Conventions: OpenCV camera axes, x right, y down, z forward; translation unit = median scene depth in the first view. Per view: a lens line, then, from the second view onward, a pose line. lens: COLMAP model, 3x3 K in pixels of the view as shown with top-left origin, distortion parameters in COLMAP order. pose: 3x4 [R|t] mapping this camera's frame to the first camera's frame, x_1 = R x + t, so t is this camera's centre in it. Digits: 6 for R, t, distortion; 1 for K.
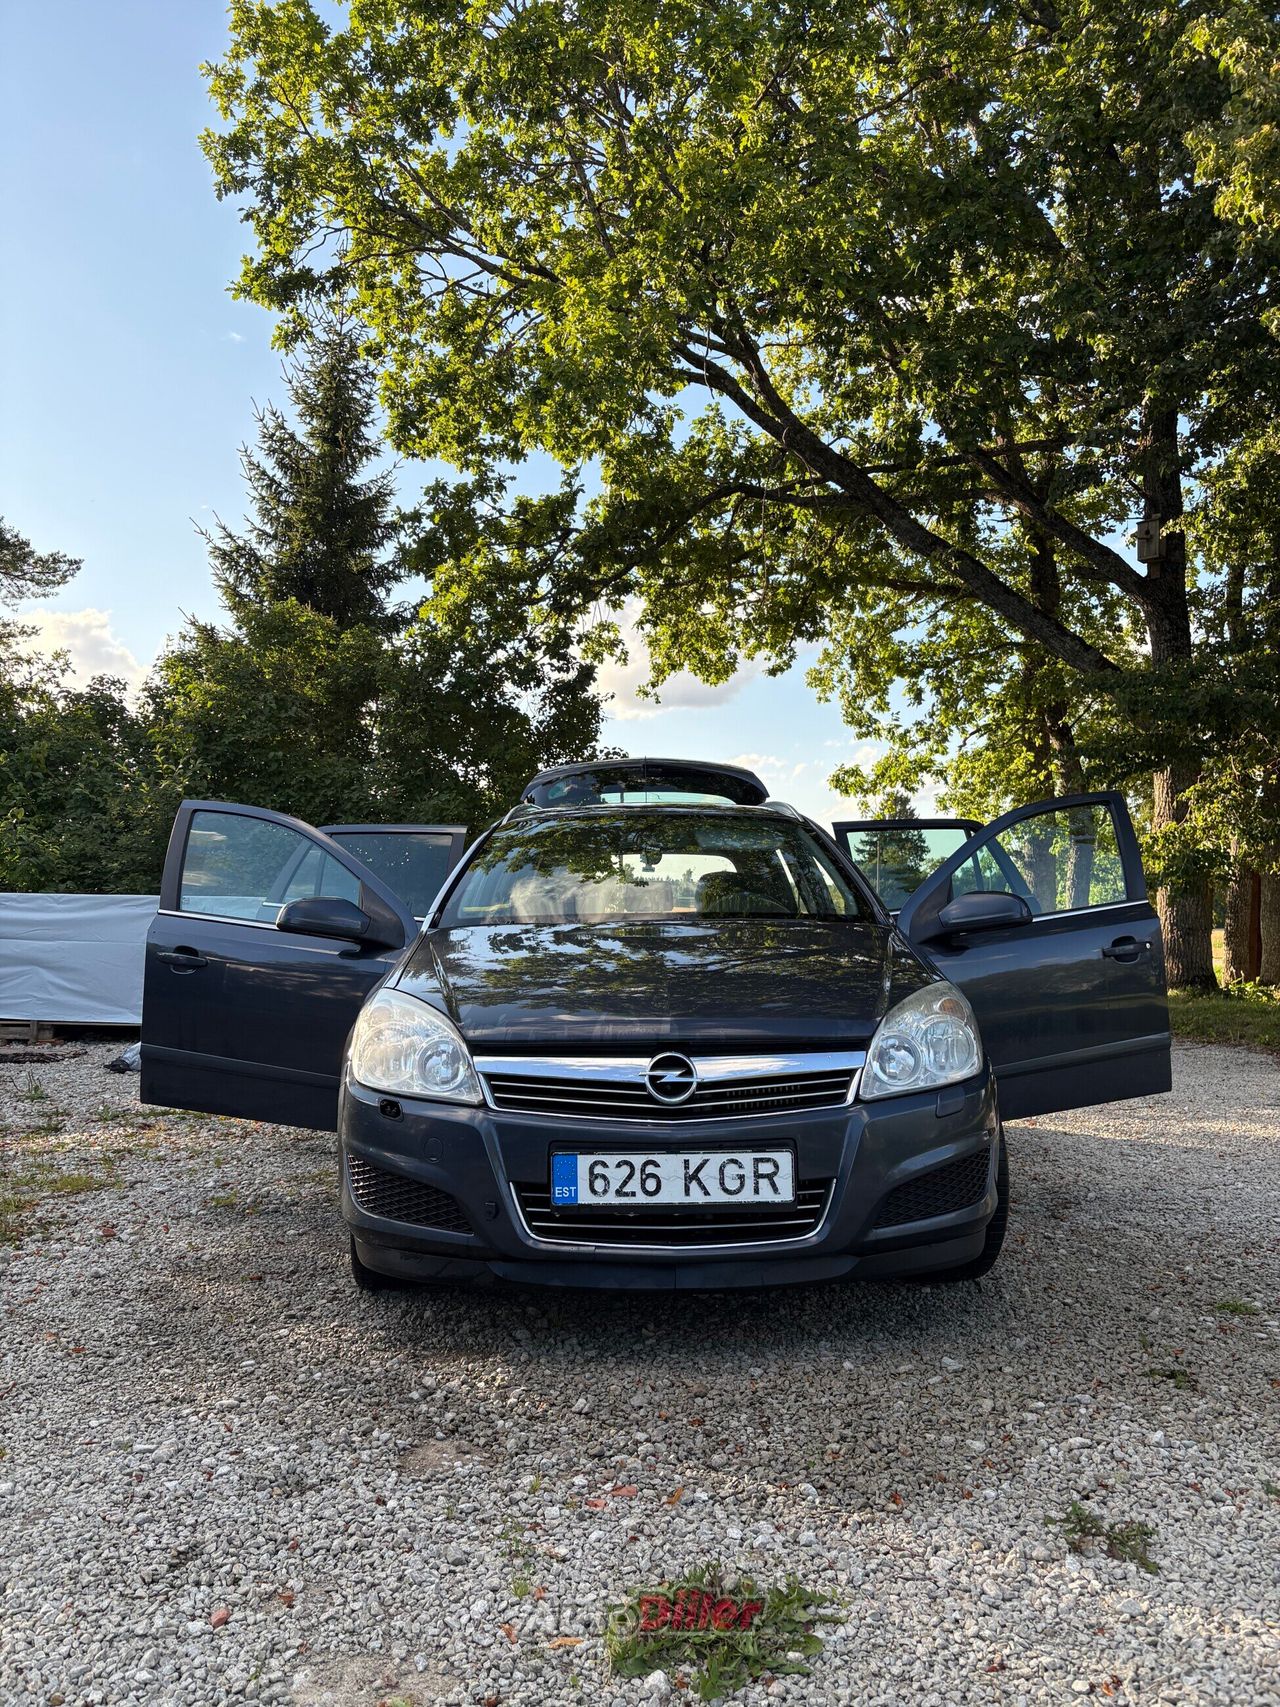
lens RADIAL K [[1262.9, 0, 634.8], [0, 1262.9, 865.1], [0, 0, 1]] dist [0.056524, -0.058322]
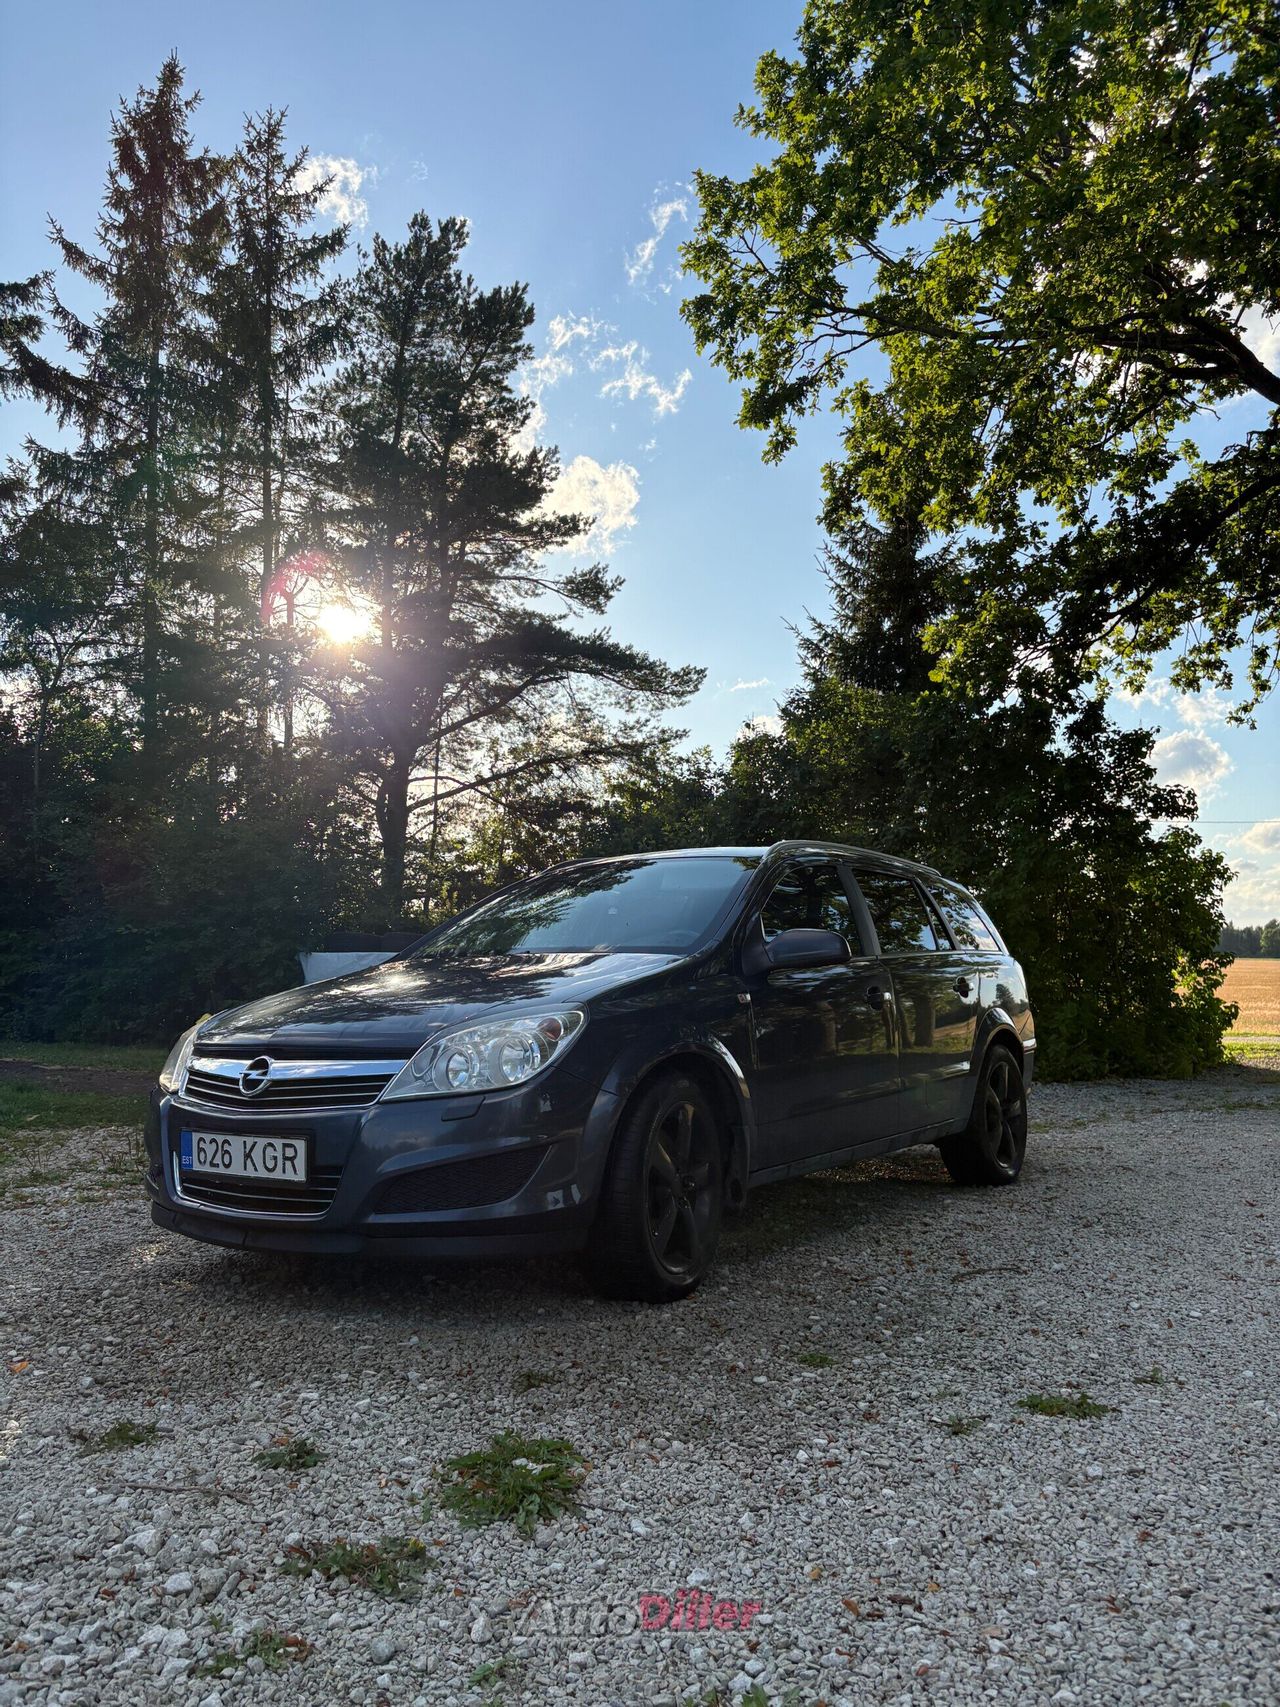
lens RADIAL K [[1262.9, 0, 630.9], [0, 1262.9, 846.0], [0, 0, 1]] dist [0.056524, -0.058322]
pose [[0.820083, -0.068892, -0.568083, 0.241032], [0.030977, 0.996616, -0.076142, 0.011171], [0.571406, 0.044845, 0.819441, 0.039600]]
